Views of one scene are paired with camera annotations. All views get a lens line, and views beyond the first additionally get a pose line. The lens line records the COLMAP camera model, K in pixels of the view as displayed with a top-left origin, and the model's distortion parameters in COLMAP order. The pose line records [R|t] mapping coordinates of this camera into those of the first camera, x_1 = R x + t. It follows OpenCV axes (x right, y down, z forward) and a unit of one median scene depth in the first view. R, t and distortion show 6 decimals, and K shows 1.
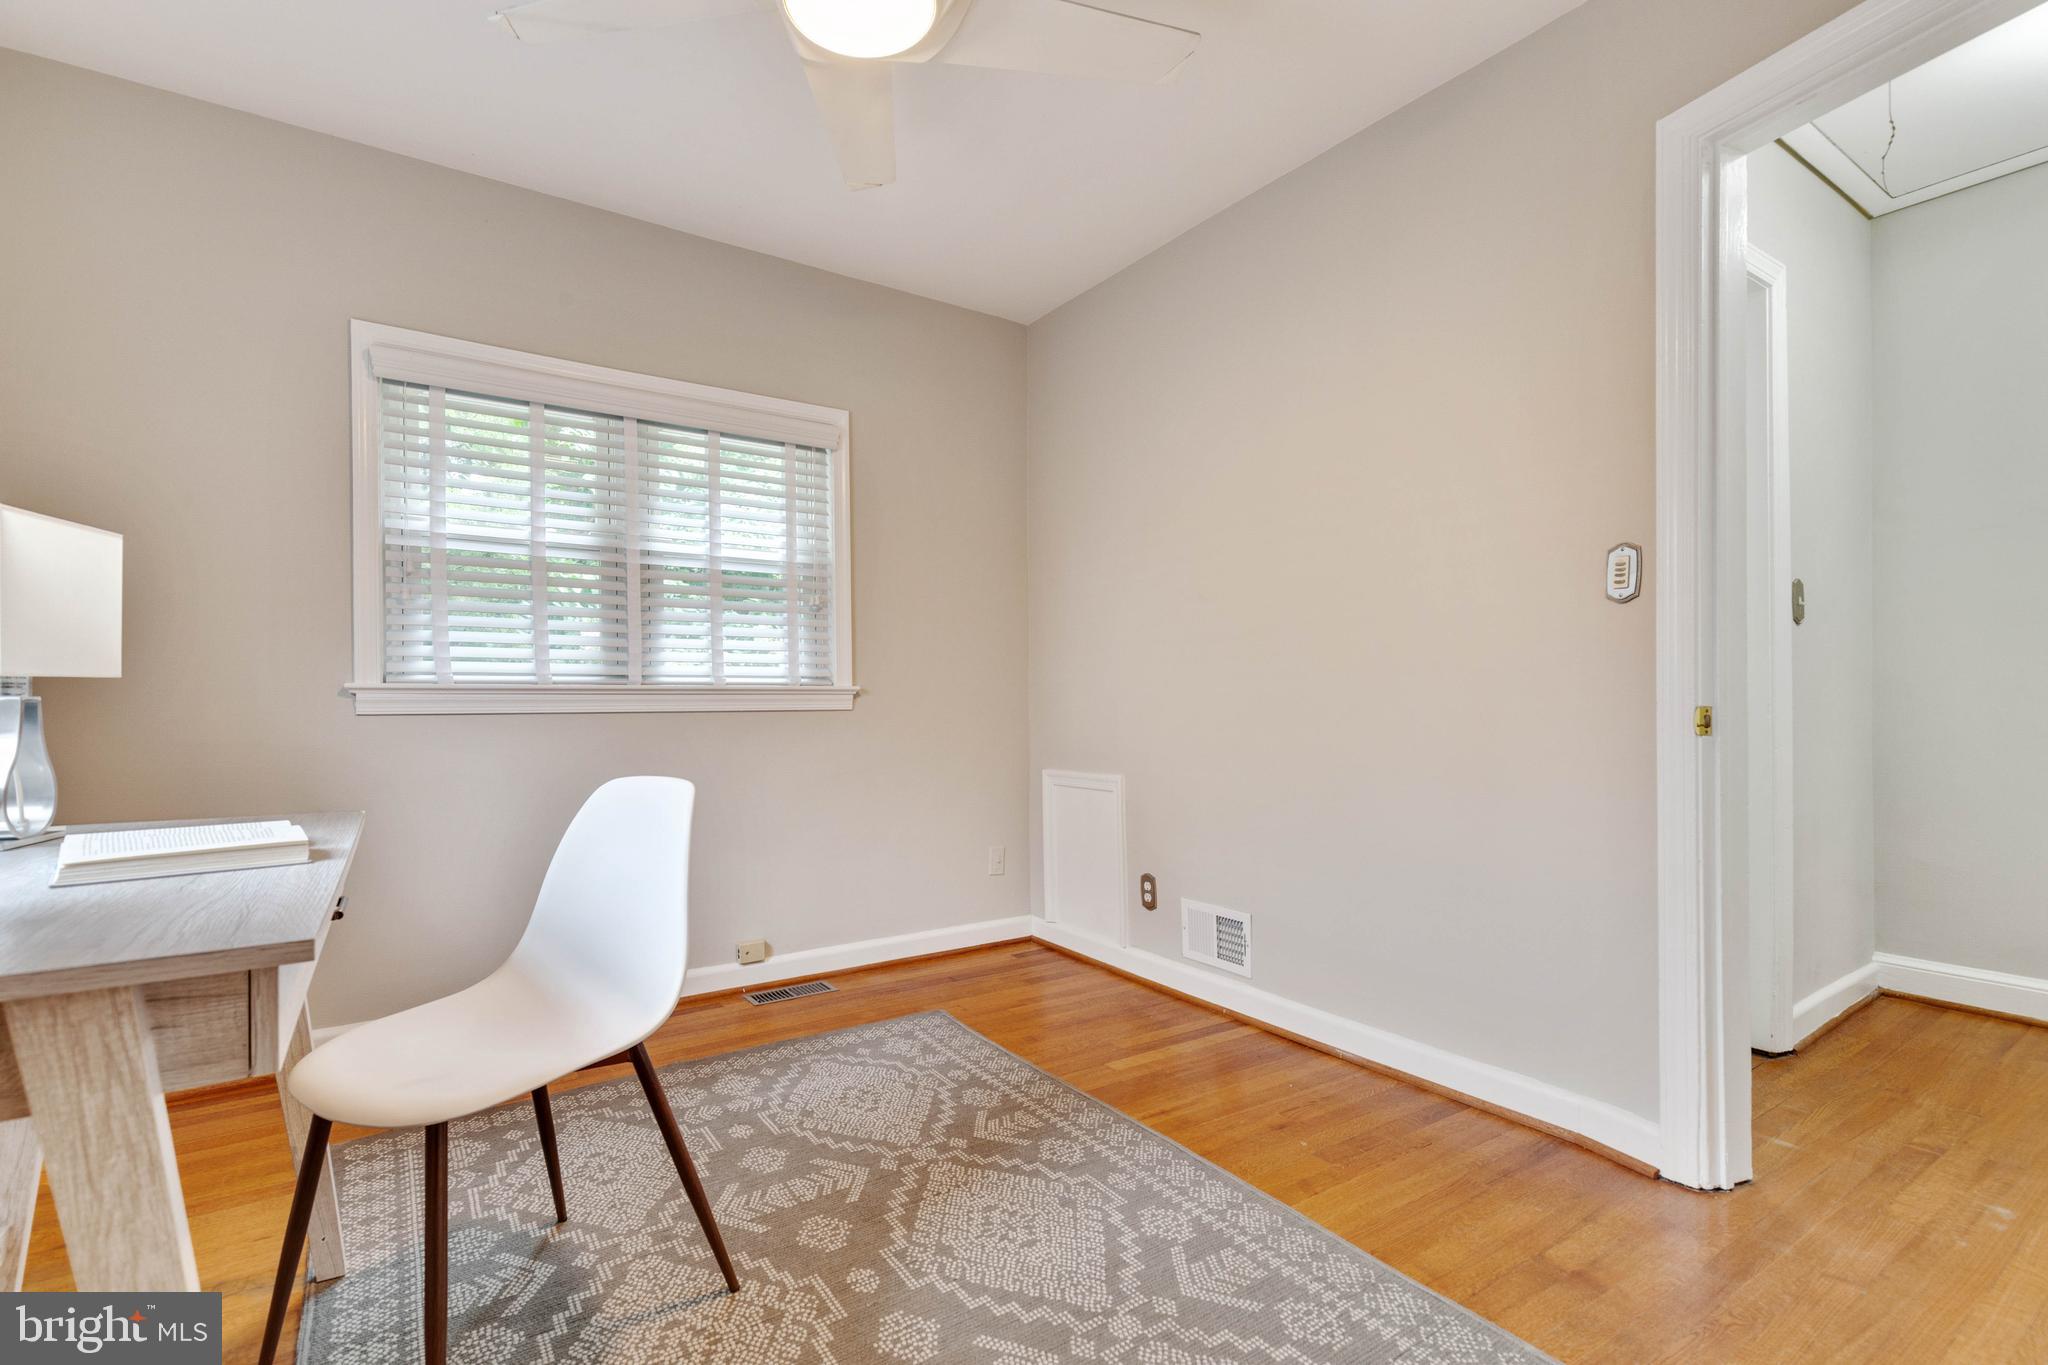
lens RADIAL K [[928.8, 0, 1023.3], [0, 928.8, 702.5], [0, 0, 1]] dist [0.002206, -0.000296]
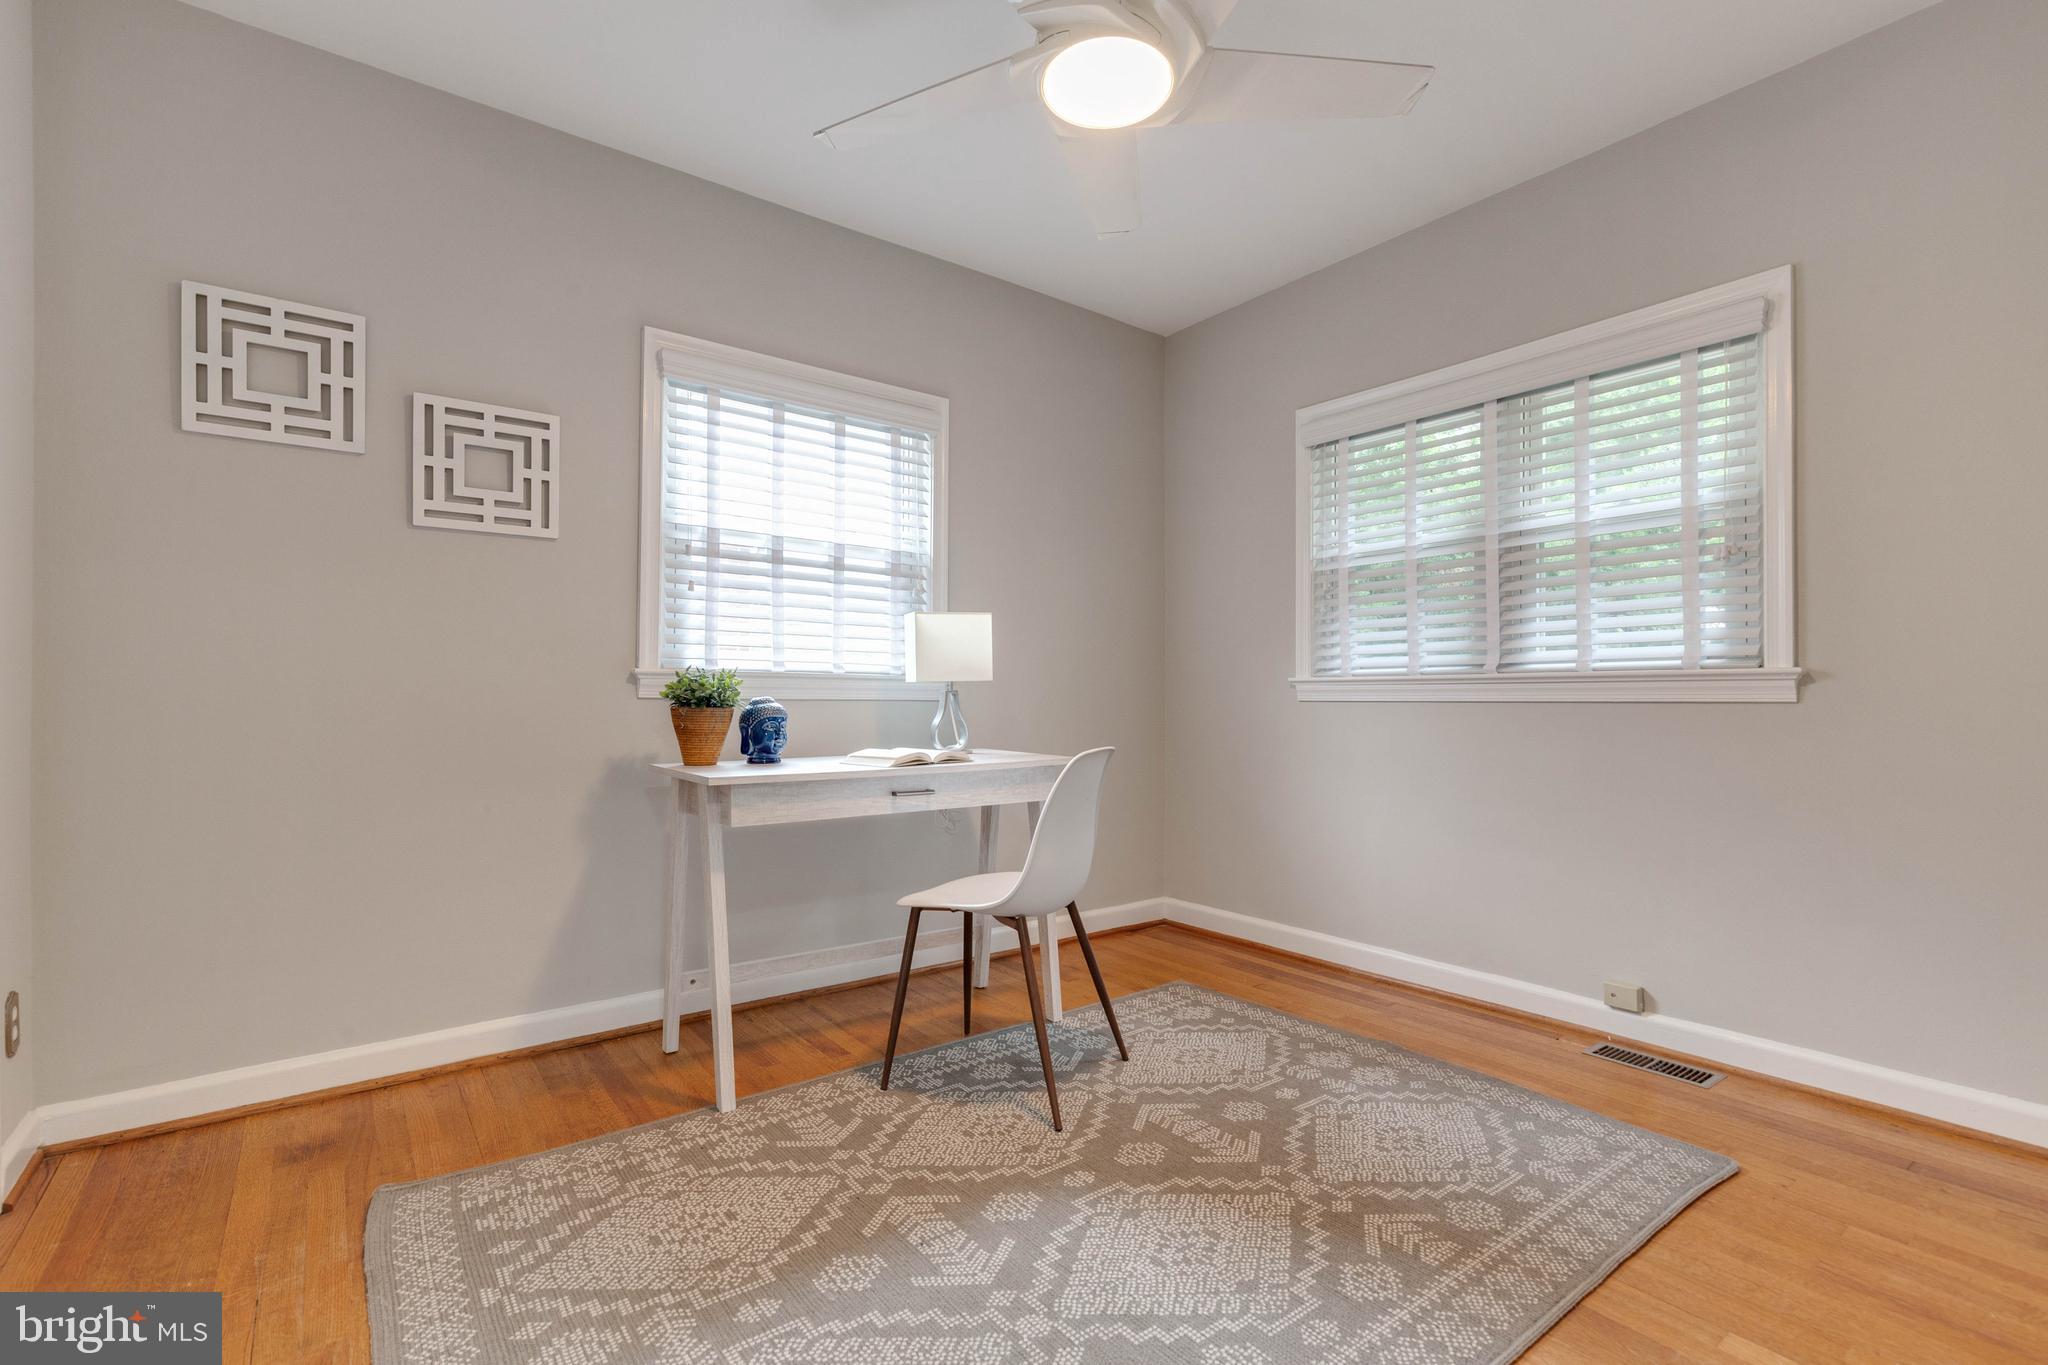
lens RADIAL K [[928.8, 0, 1023.3], [0, 928.8, 702.5], [0, 0, 1]] dist [0.002206, -0.000296]
pose [[0.049646, 0.010016, -0.998717, 0.653142], [-0.000481, 0.999950, 0.010004, 0.001701], [0.998767, -0.000017, 0.049649, 0.567456]]
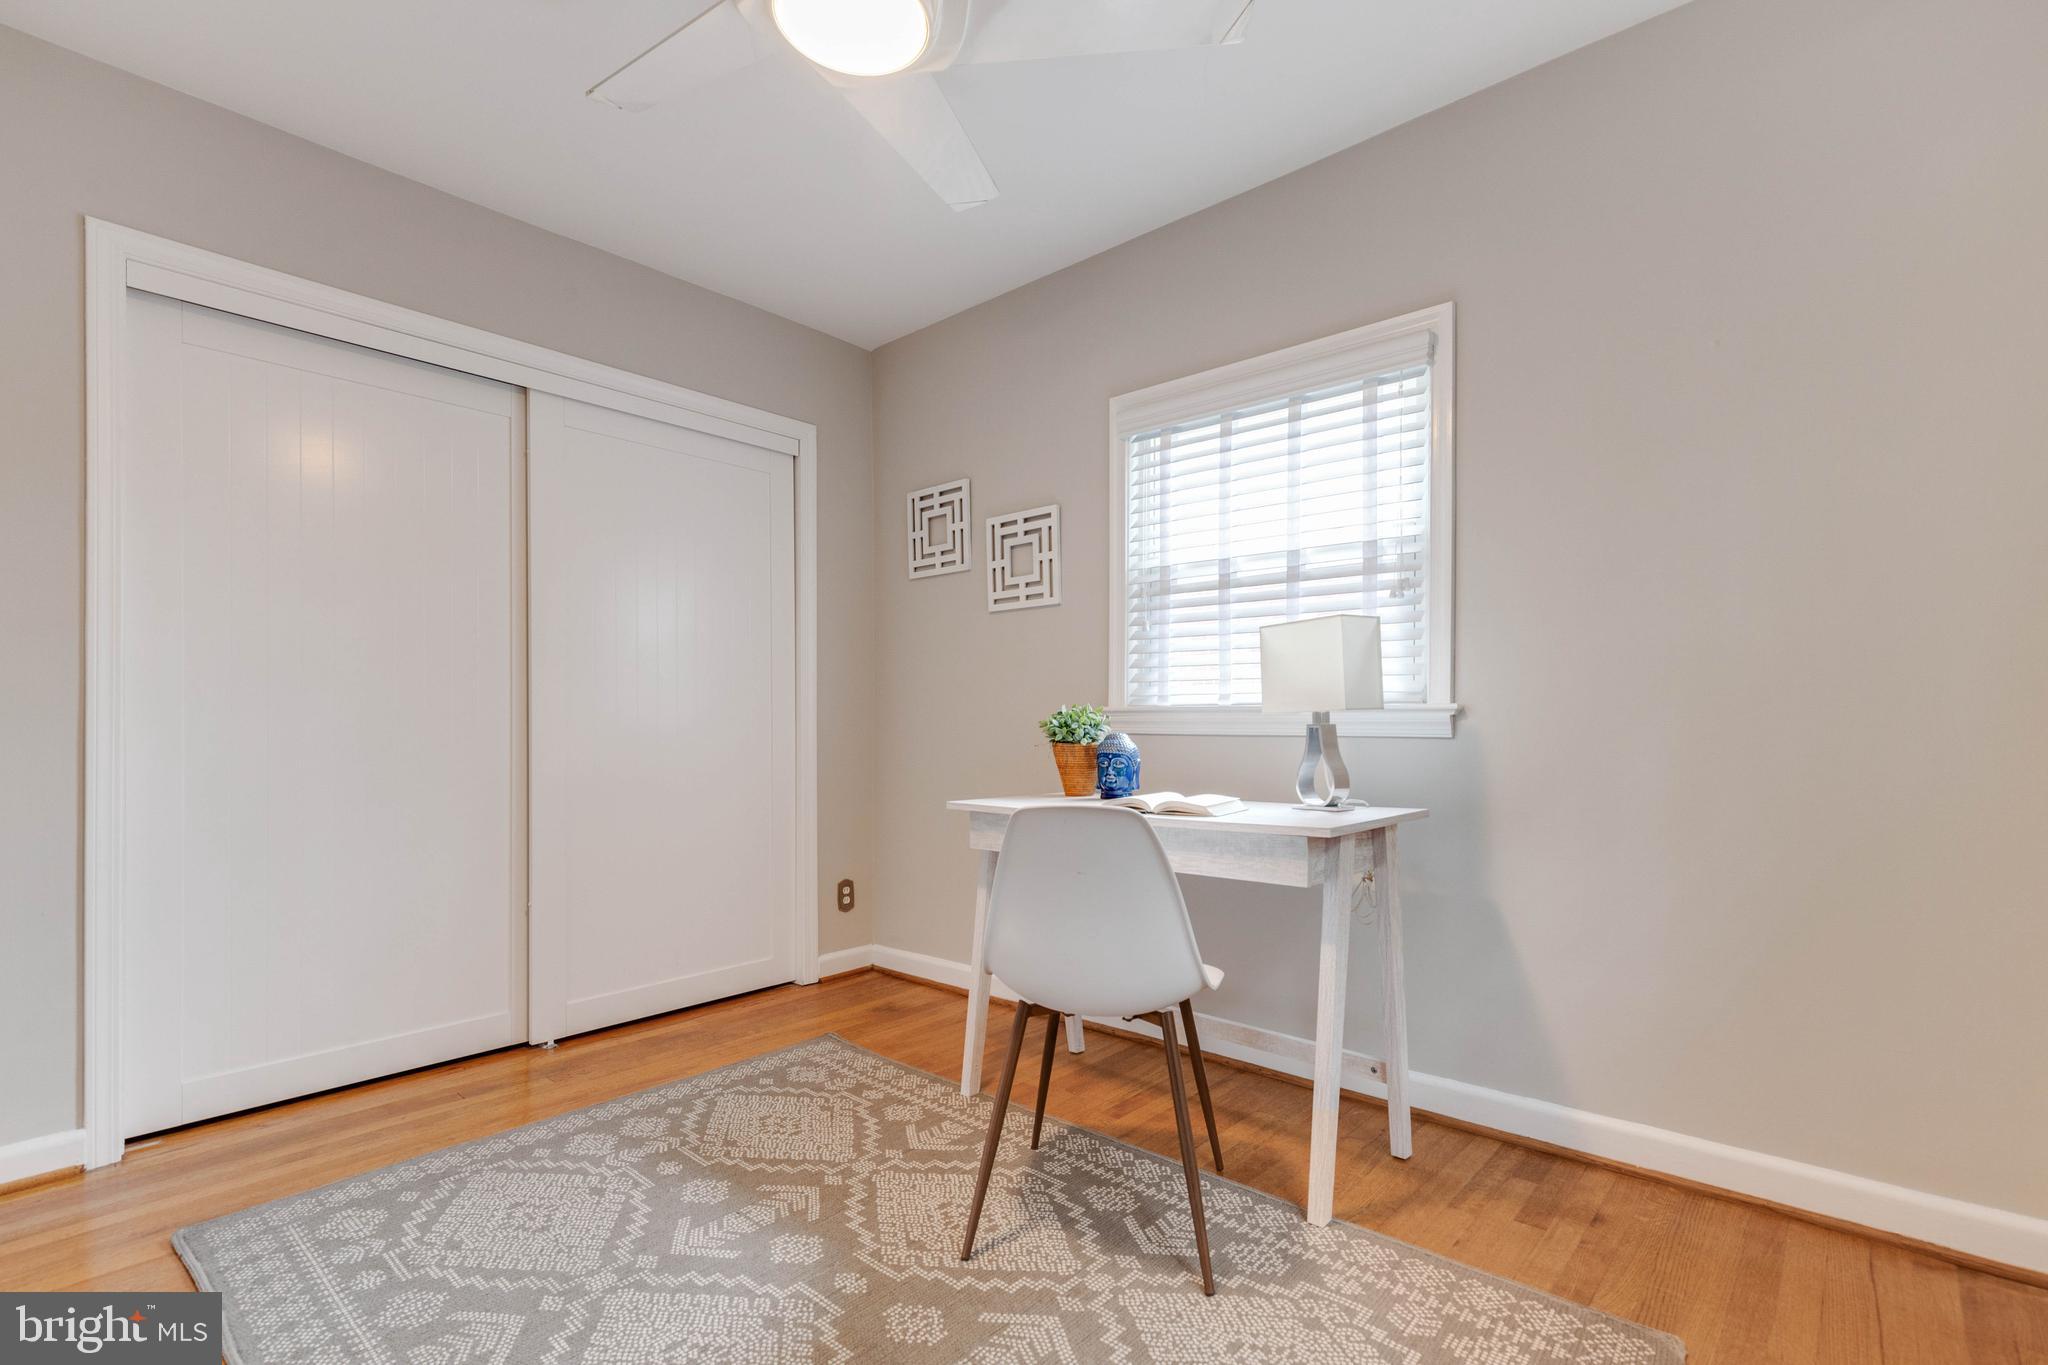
lens RADIAL K [[936.3, 0, 1030.9], [0, 936.3, 729.4], [0, 0, 1]] dist [0.003717, 0.000104]
pose [[-0.970071, 0.010322, -0.242602, -0.077785], [0.009614, 0.999945, 0.004105, -0.004246], [0.242631, 0.001649, -0.970117, 1.354358]]
